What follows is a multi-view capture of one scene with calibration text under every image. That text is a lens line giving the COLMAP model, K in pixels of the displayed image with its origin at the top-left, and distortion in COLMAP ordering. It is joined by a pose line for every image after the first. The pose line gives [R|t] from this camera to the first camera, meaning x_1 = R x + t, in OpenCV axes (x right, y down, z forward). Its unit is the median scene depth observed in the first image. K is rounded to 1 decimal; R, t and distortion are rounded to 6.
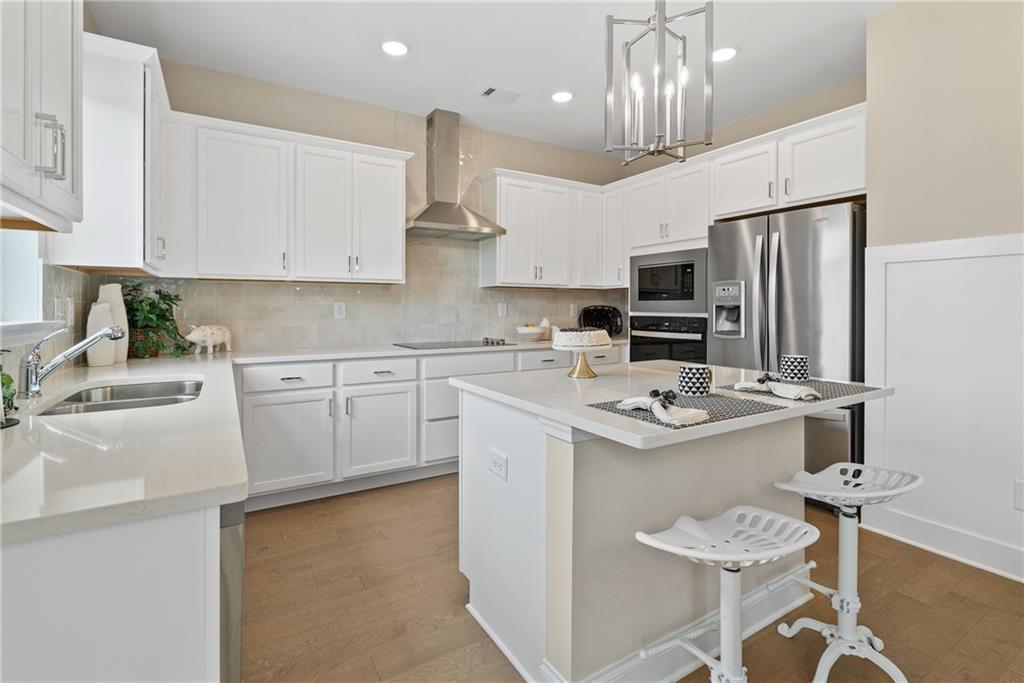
lens RADIAL K [[474.8, 0, 510.2], [0, 474.8, 308.9], [0, 0, 1]] dist [-0.000832, -0.000082]
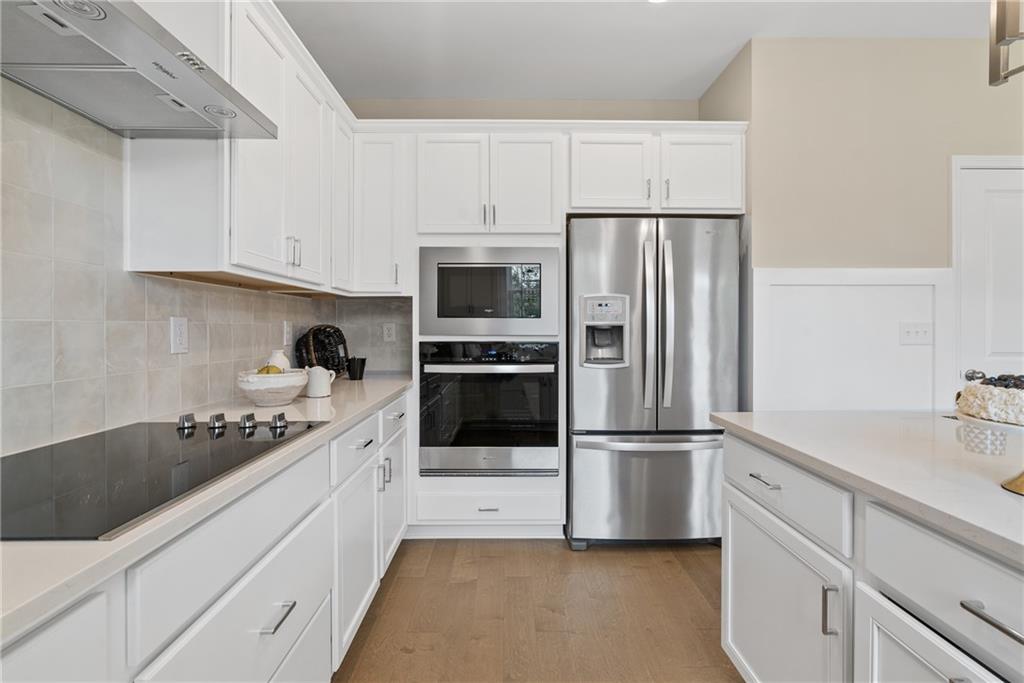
lens RADIAL K [[466.6, 0, 511.4], [0, 466.6, 331.1], [0, 0, 1]] dist [-0.004488, -0.000275]
pose [[0.508952, -0.005452, 0.860778, -0.217517], [0.003580, 0.999985, 0.004217, -0.001523], [-0.860787, 0.000935, 0.508964, 0.591463]]
